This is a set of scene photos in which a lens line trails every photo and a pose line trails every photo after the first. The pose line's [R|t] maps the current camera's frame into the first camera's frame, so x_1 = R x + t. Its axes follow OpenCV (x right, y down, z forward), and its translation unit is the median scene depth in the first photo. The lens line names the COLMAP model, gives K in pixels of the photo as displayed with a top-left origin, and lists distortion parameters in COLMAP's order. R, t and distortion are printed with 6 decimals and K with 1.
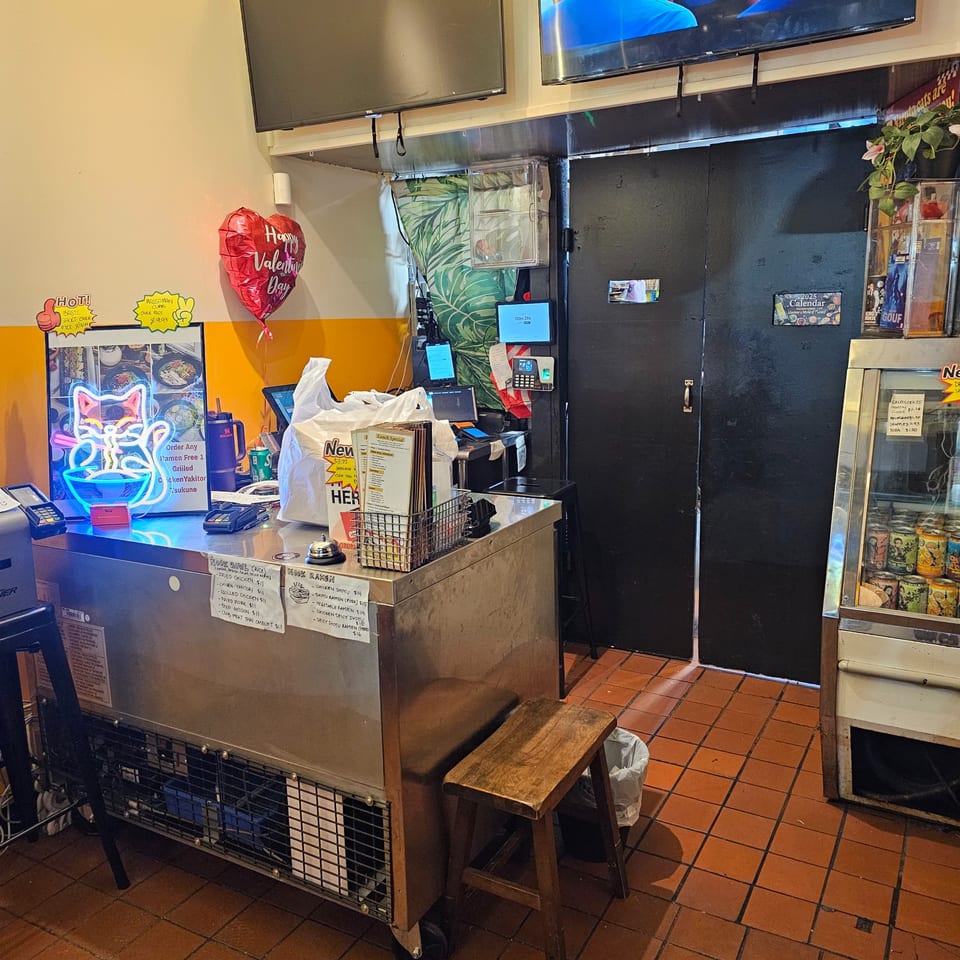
lens RADIAL K [[854.3, 0, 483.0], [0, 854.3, 471.7], [0, 0, 1]] dist [0.081040, -0.082790]
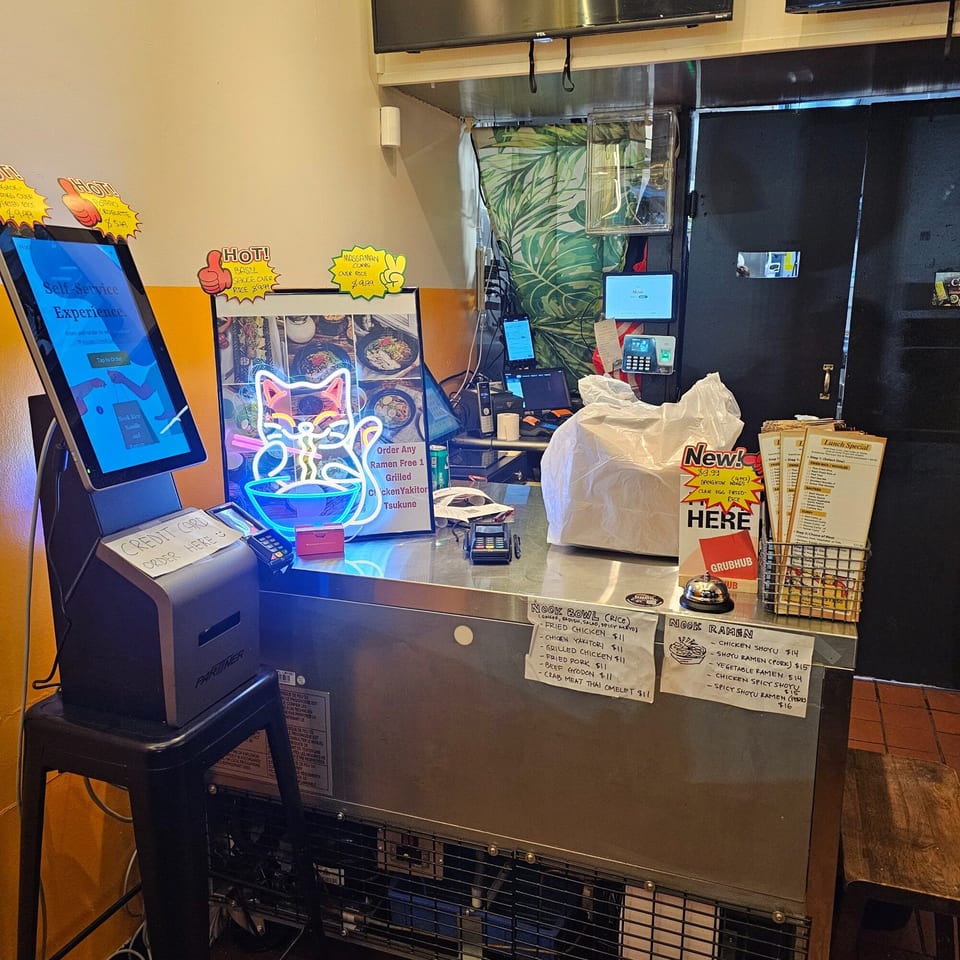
lens RADIAL K [[854.3, 0, 485.4], [0, 854.3, 471.3], [0, 0, 1]] dist [0.081040, -0.082790]
pose [[0.984256, -0.011781, 0.176358, -0.407100], [0.007212, 0.999622, 0.026527, -0.029056], [-0.176604, -0.024837, 0.983969, 0.231170]]
